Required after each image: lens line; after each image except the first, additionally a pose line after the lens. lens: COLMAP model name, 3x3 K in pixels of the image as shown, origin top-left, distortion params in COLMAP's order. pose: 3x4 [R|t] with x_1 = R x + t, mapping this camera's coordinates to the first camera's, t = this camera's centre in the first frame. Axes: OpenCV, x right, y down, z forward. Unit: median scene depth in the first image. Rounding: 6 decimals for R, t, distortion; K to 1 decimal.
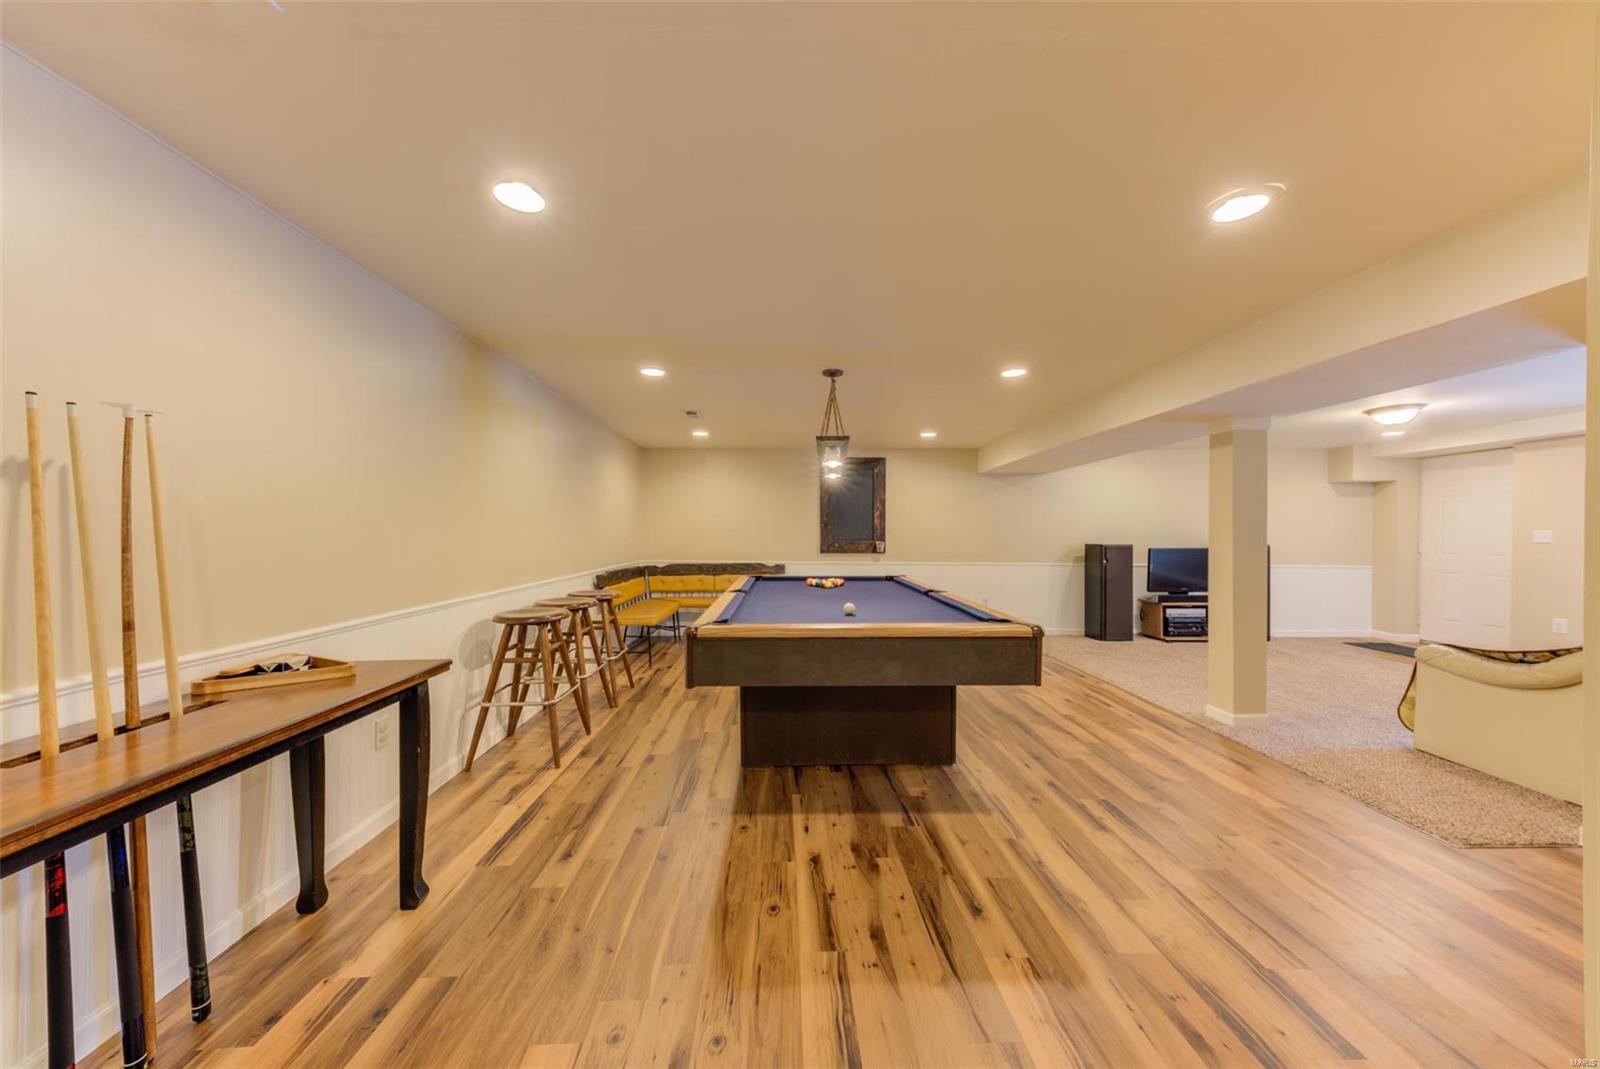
lens RADIAL K [[536.9, 0, 800.0], [0, 536.9, 534.5], [0, 0, 1]] dist [0.020657, -0.003683]
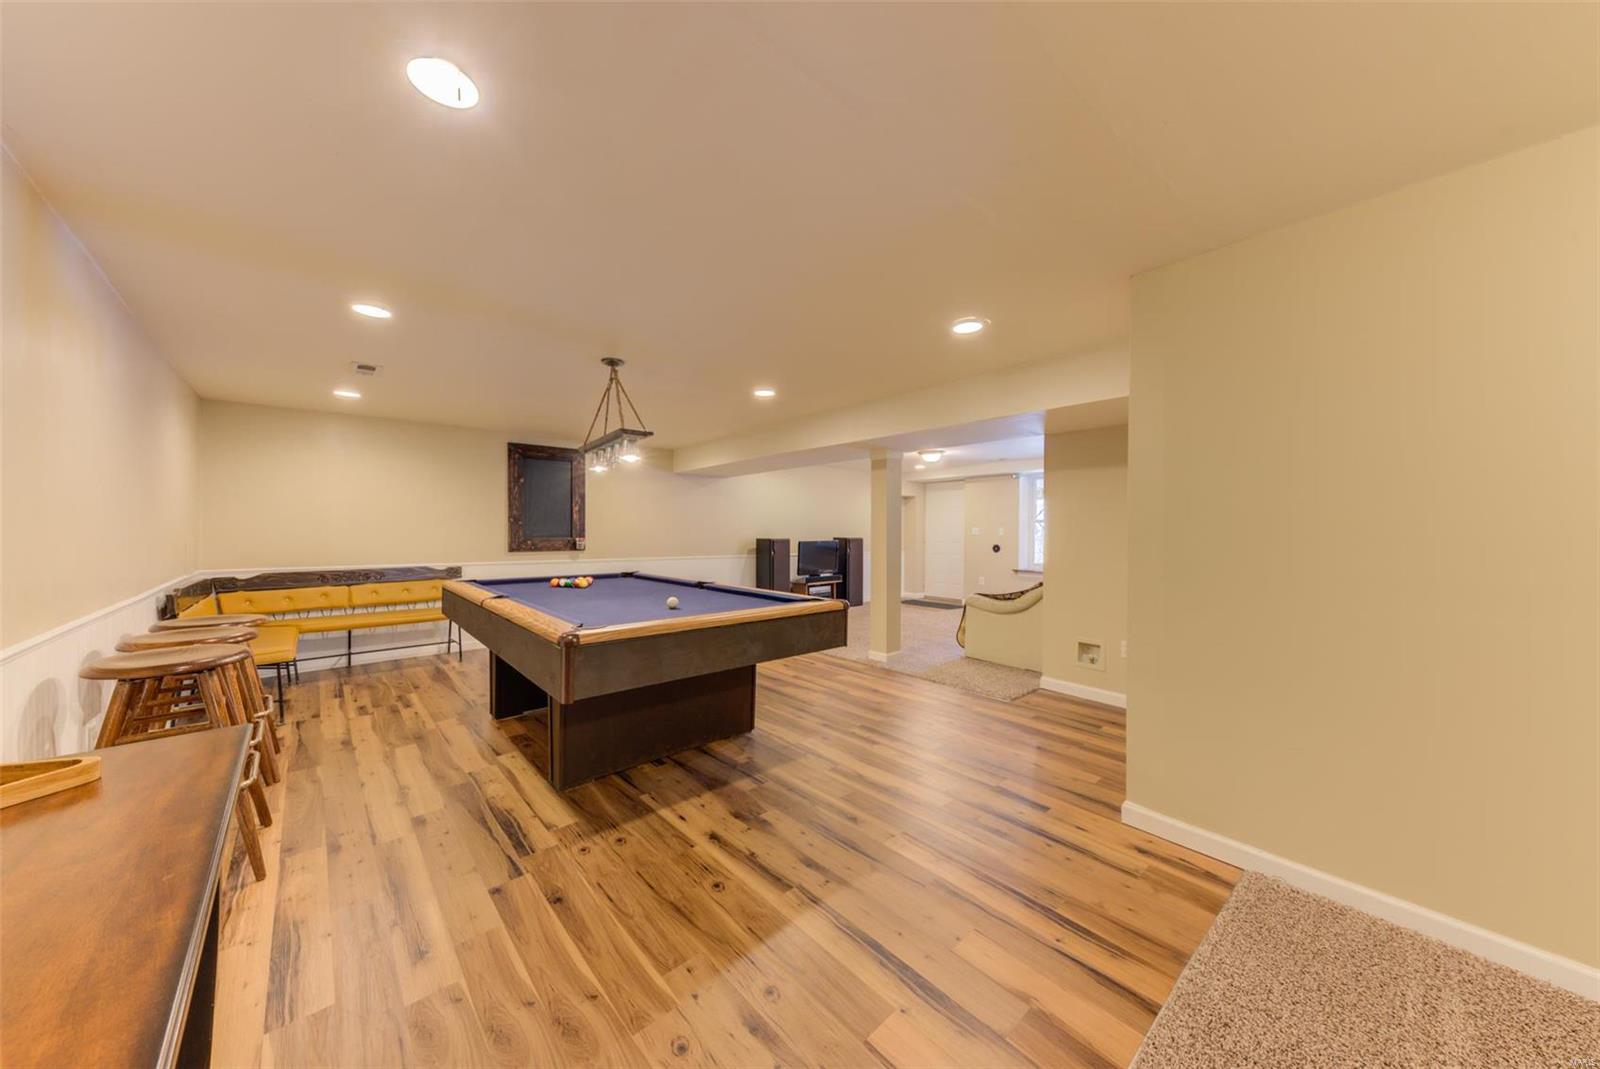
lens RADIAL K [[536.9, 0, 800.0], [0, 536.9, 534.5], [0, 0, 1]] dist [0.020657, -0.003683]
pose [[0.767761, -0.004766, 0.640719, -0.345139], [0.000212, 0.999974, 0.007185, 0.000729], [-0.640737, -0.005380, 0.767742, 0.053992]]
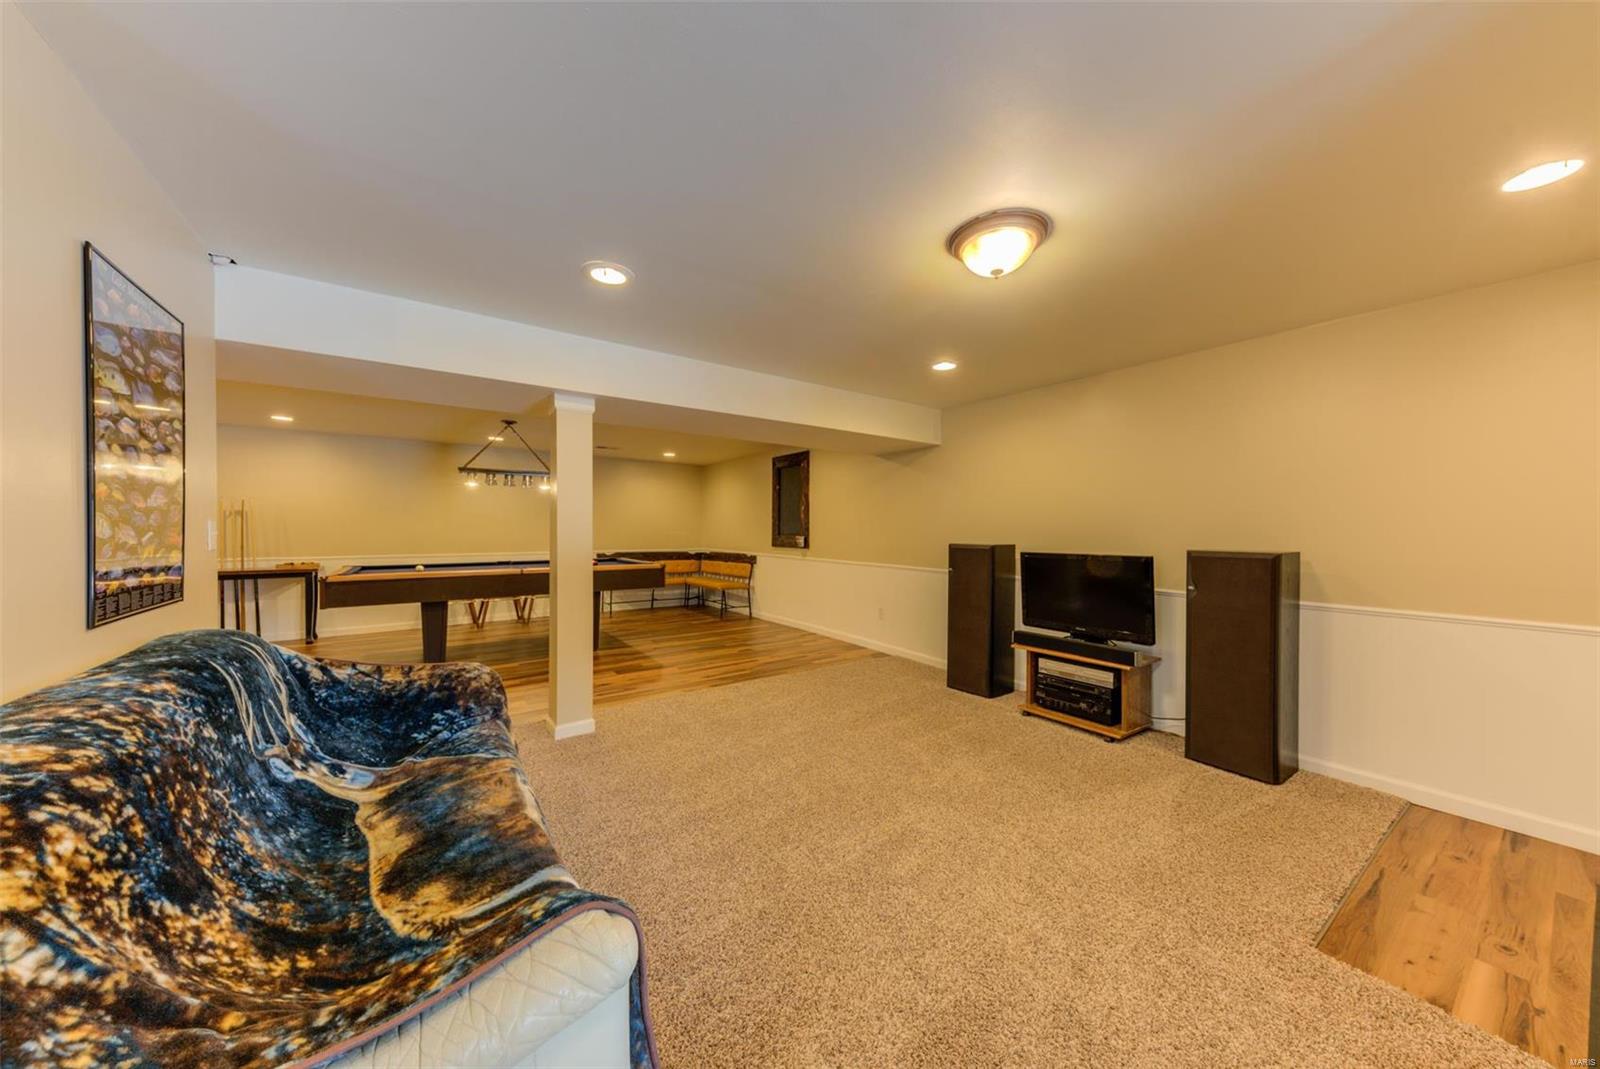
lens RADIAL K [[536.9, 0, 800.0], [0, 536.9, 534.5], [0, 0, 1]] dist [0.020657, -0.003683]
pose [[0.547386, 0.008295, -0.836839, 2.095904], [-0.018479, 0.999827, -0.002176, 0.025579], [0.836676, 0.016655, 0.547445, 0.978224]]
